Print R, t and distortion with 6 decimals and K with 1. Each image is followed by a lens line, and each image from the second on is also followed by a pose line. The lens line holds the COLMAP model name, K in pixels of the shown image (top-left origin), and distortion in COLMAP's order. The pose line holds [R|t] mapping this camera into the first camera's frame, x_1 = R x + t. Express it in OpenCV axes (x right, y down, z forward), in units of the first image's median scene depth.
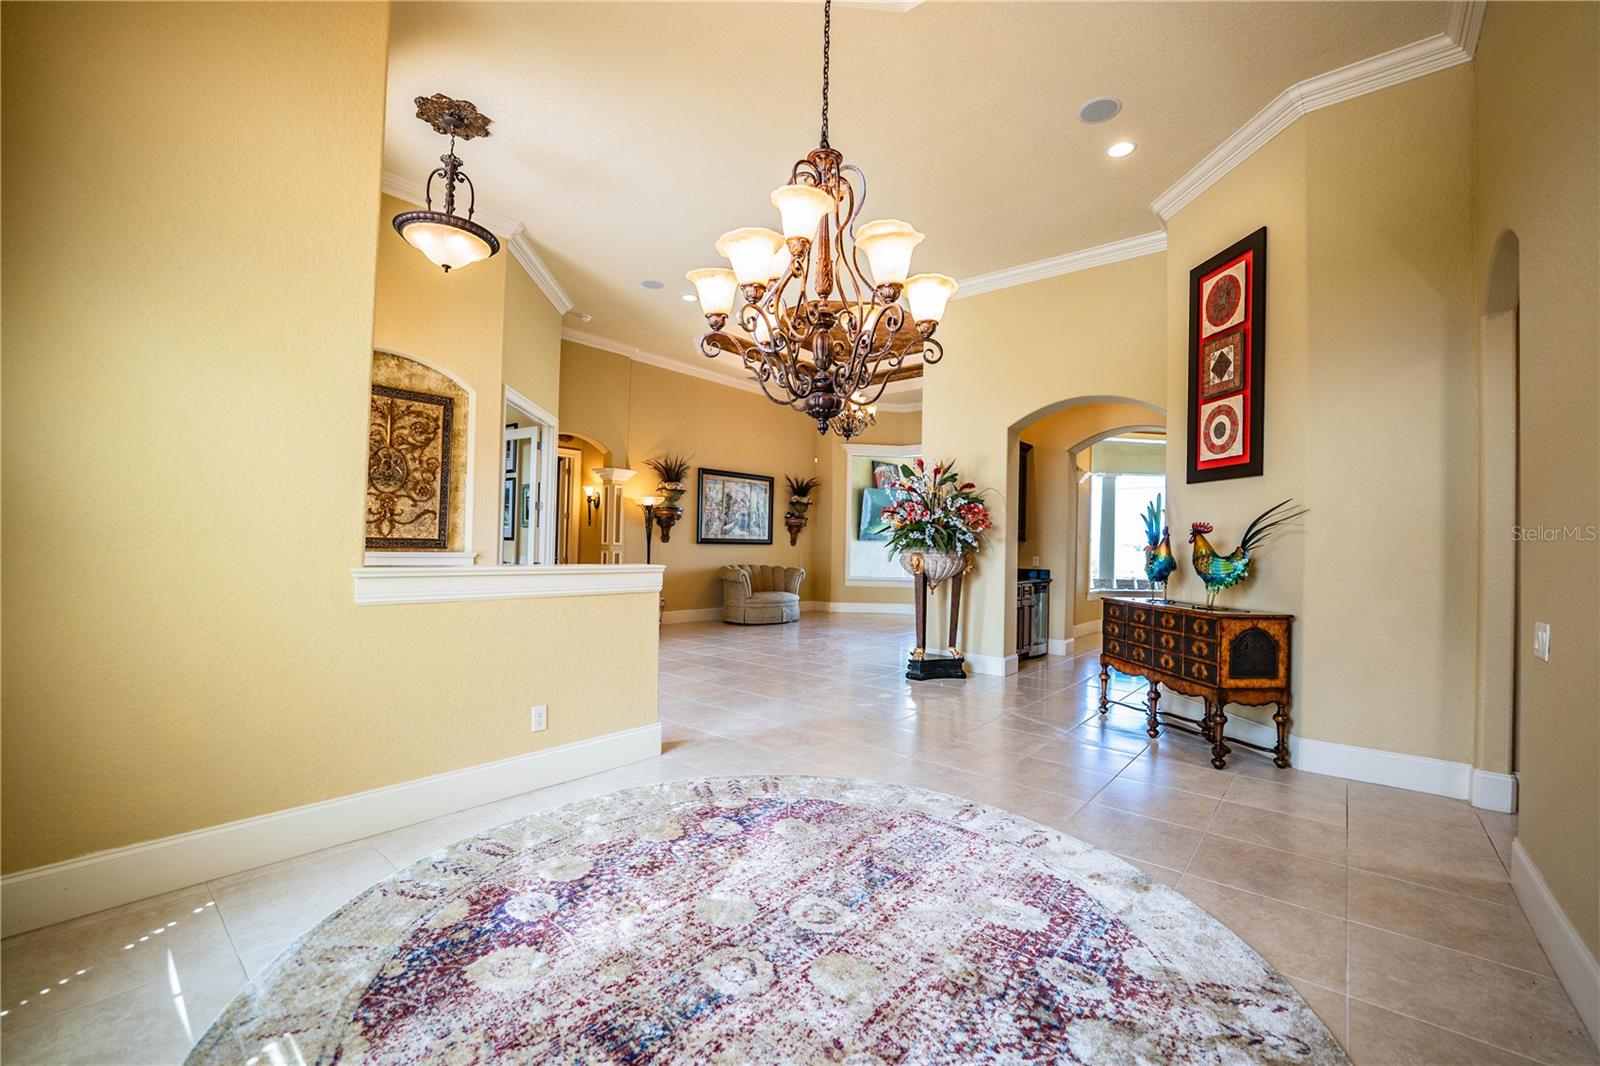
lens RADIAL K [[652.2, 0, 800.1], [0, 652.2, 537.2], [0, 0, 1]] dist [-0.024607, 0.000702]
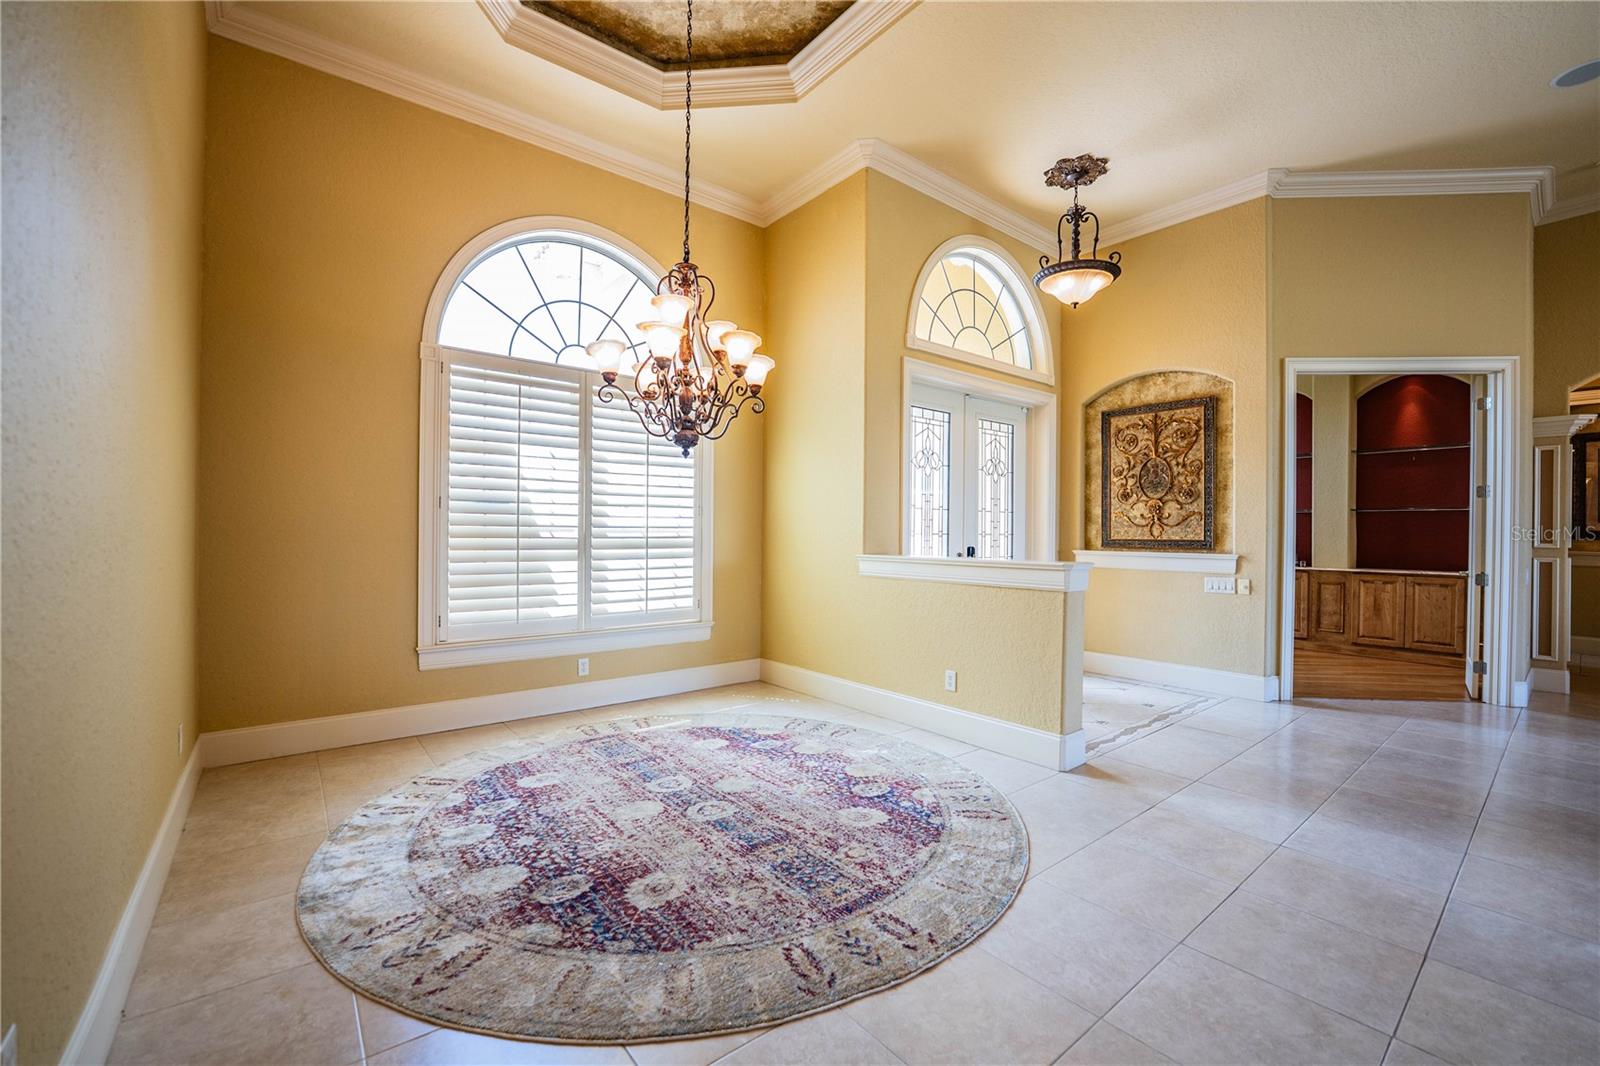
lens RADIAL K [[652.2, 0, 800.1], [0, 652.2, 537.2], [0, 0, 1]] dist [-0.024607, 0.000702]
pose [[-0.188074, -0.019847, -0.981954, 0.488874], [0.000346, 0.999794, -0.020274, 0.016615], [0.982155, -0.004152, -0.188029, 0.529260]]
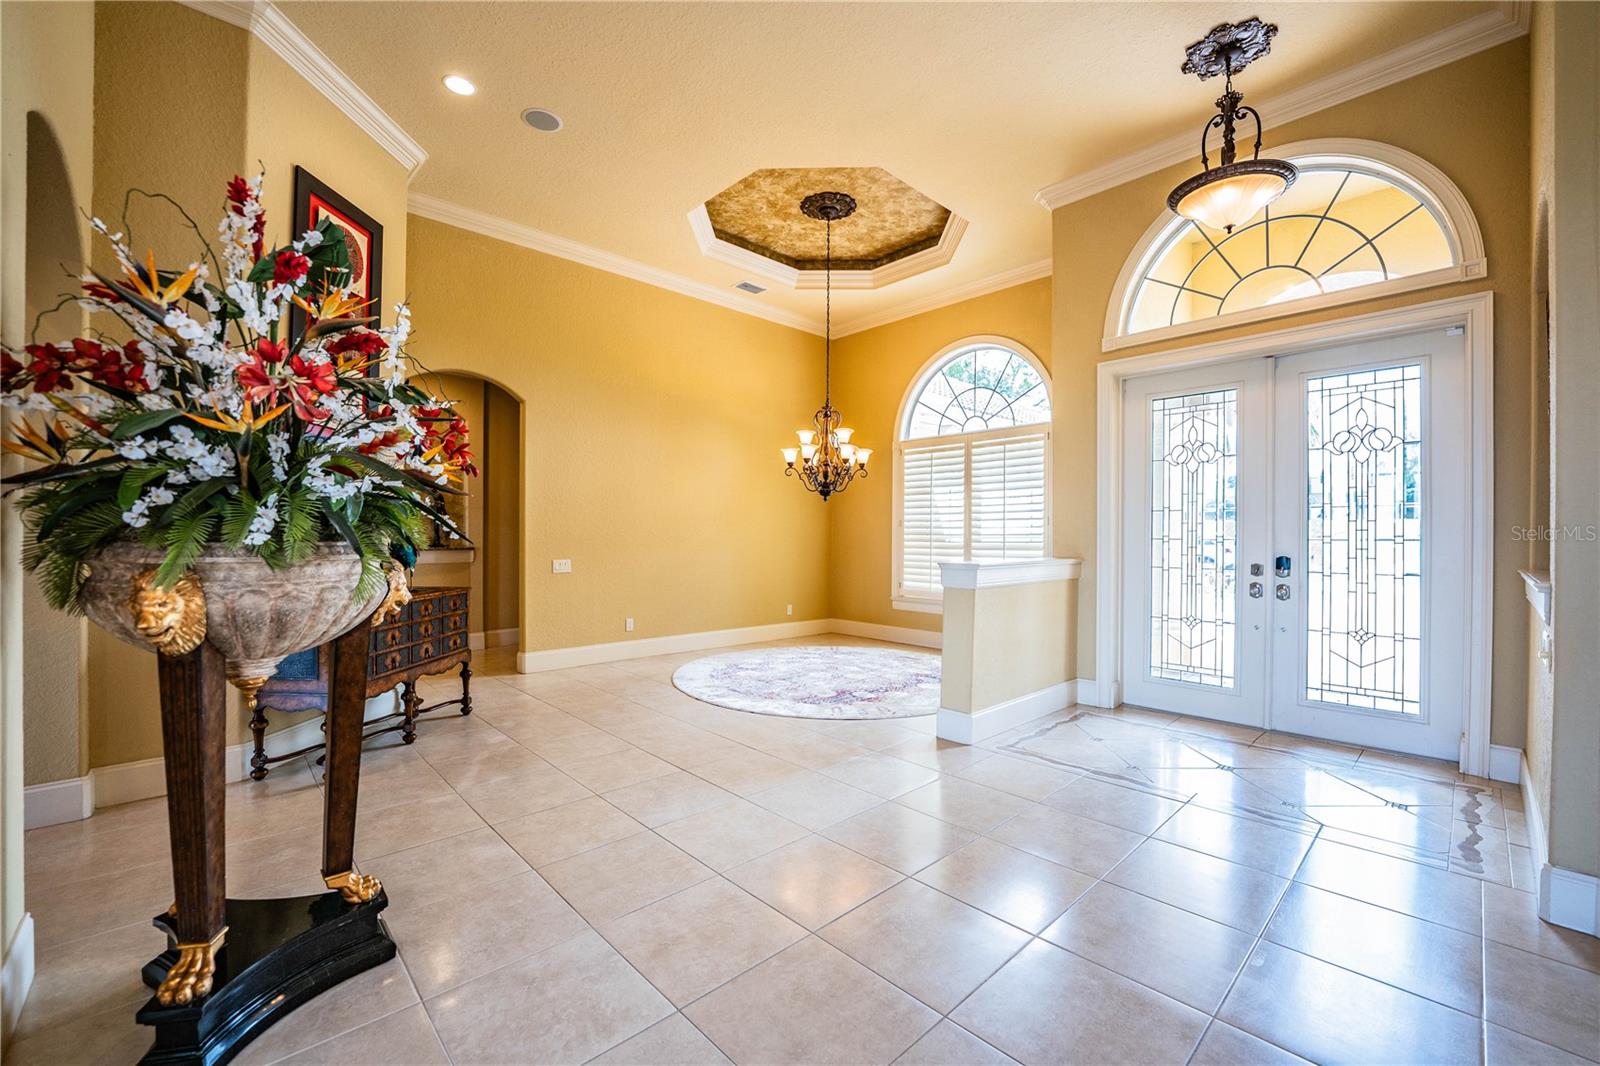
lens RADIAL K [[652.2, 0, 800.1], [0, 652.2, 537.2], [0, 0, 1]] dist [-0.024607, 0.000702]
pose [[-0.993388, -0.028072, 0.111322, -0.063209], [-0.029208, 0.999536, -0.008587, 0.011567], [-0.111029, -0.011782, -0.993747, 1.376381]]
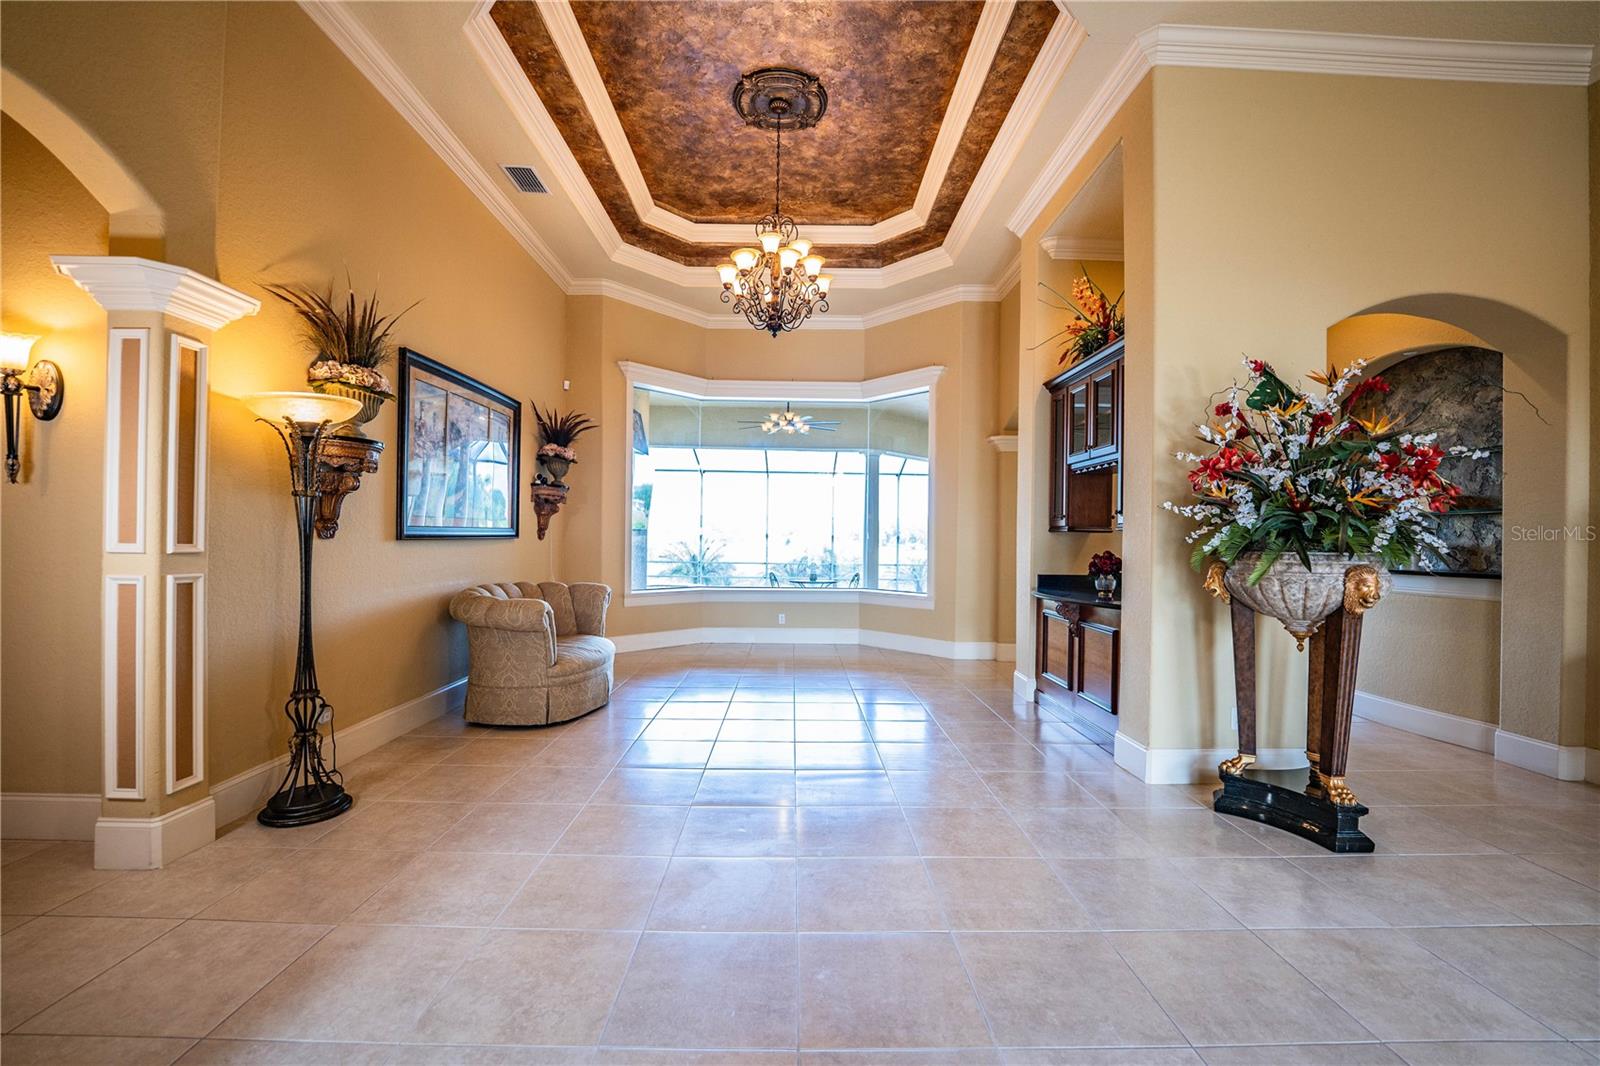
lens RADIAL K [[652.2, 0, 800.1], [0, 652.2, 537.2], [0, 0, 1]] dist [-0.024607, 0.000702]
pose [[0.754708, -0.011803, 0.655955, -0.414605], [-0.004833, 0.999711, 0.023549, -0.003526], [-0.656043, -0.020943, 0.754433, 0.981320]]
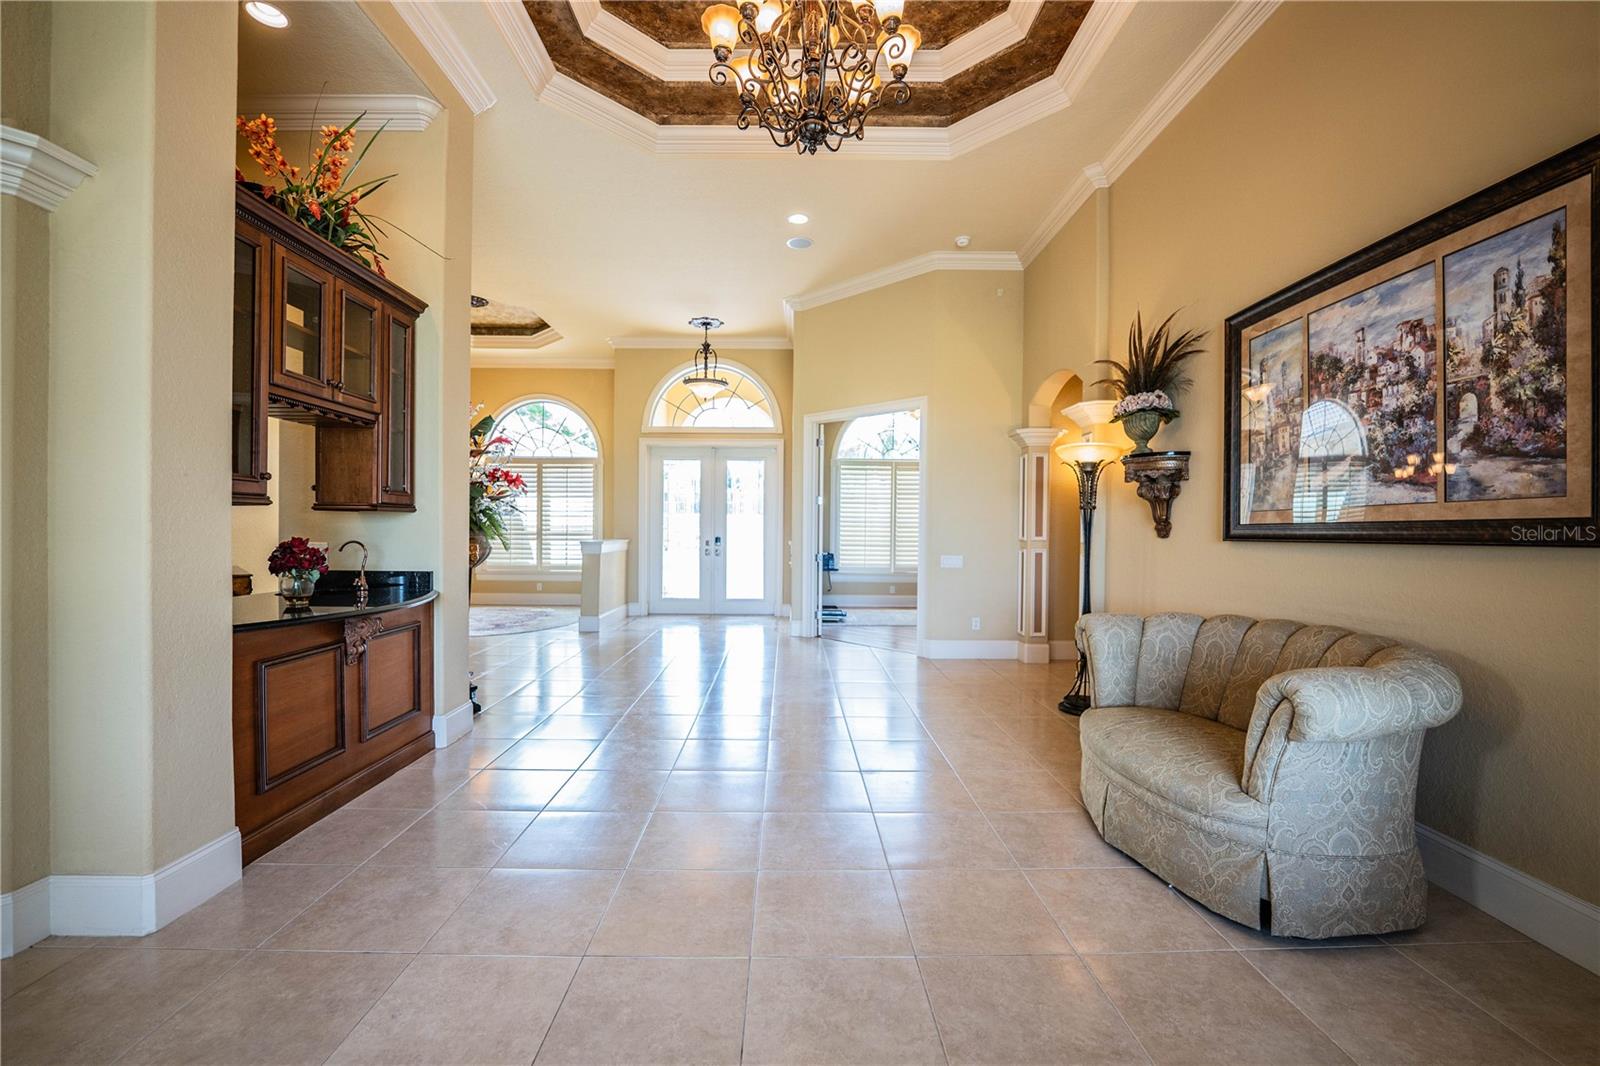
lens RADIAL K [[652.2, 0, 800.1], [0, 652.2, 537.2], [0, 0, 1]] dist [-0.024607, 0.000702]
pose [[-0.749724, -0.020518, -0.661432, 0.420760], [-0.016860, 0.999787, -0.011902, 0.028571], [0.661536, 0.002228, -0.749910, 1.984153]]
